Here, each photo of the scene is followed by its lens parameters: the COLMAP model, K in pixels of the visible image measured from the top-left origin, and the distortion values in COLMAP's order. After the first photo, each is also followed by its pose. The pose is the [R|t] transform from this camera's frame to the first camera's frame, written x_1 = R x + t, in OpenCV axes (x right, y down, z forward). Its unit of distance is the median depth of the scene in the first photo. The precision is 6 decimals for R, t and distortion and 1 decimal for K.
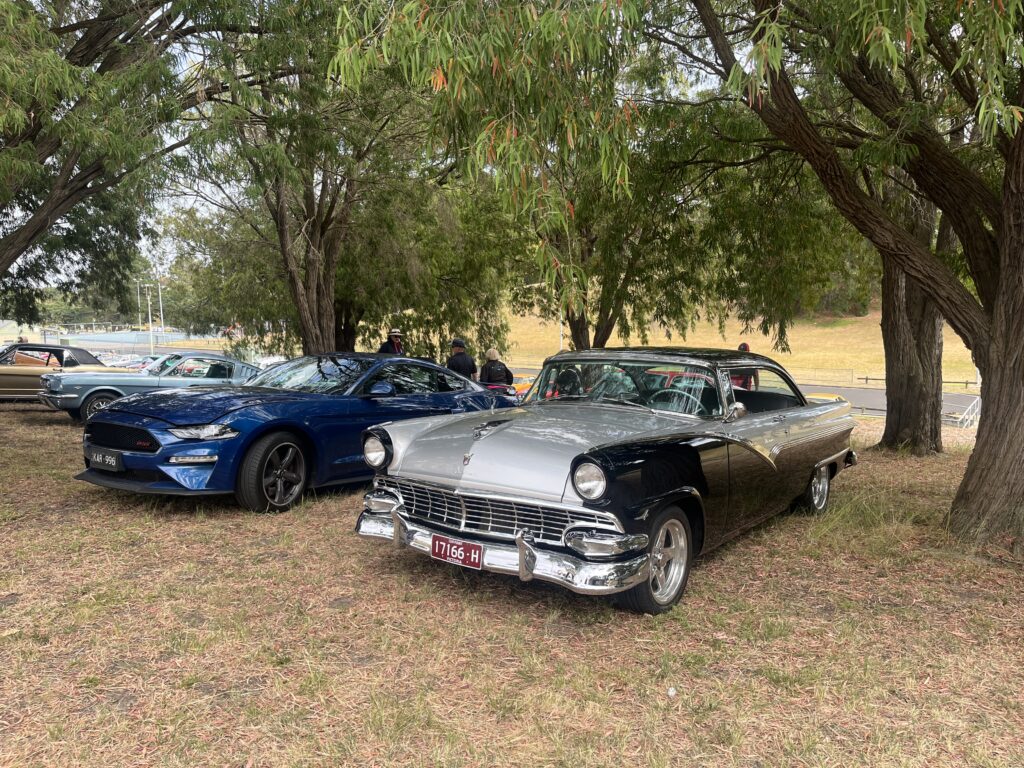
lens RADIAL K [[763.6, 0, 513.8], [0, 763.6, 381.8], [0, 0, 1]] dist [0.055992, -0.083800]
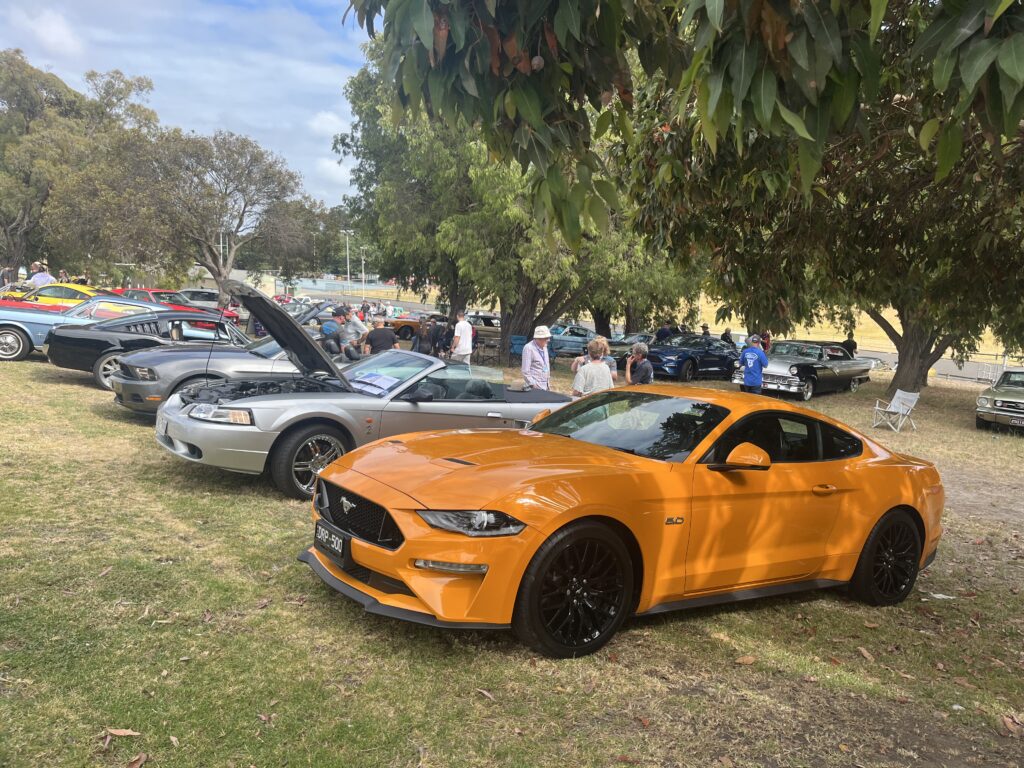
lens RADIAL K [[763.6, 0, 513.8], [0, 763.6, 381.8], [0, 0, 1]] dist [0.055992, -0.083800]
pose [[0.988674, 0.059297, -0.137867, -0.864244], [-0.050688, 0.996588, 0.065143, -0.026747], [0.141260, -0.057417, 0.988306, -3.607973]]
